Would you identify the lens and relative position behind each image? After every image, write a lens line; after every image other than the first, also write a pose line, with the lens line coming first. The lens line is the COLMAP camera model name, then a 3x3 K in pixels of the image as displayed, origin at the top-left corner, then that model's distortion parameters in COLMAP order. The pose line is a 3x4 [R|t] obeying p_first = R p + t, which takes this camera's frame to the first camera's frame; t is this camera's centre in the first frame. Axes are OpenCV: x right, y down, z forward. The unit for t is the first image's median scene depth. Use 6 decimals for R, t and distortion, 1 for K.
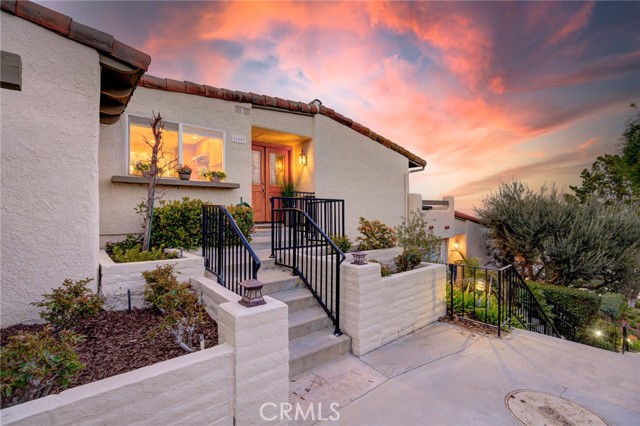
lens RADIAL K [[294.0, 0, 307.0], [0, 294.0, 214.8], [0, 0, 1]] dist [-0.023519, 0.008890]
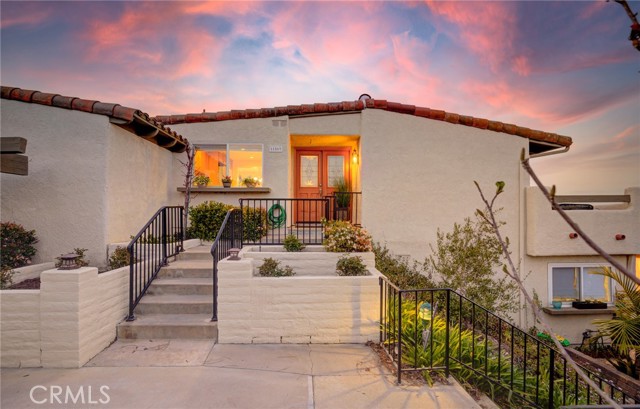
lens RADIAL K [[294.3, 0, 319.5], [0, 294.3, 215.8], [0, 0, 1]] dist [-0.012256, 0.000518]
pose [[0.794818, 0.005607, -0.606821, 0.606124], [-0.007113, 0.999975, -0.000077, 0.003288], [0.606806, 0.004377, 0.794838, 0.190845]]
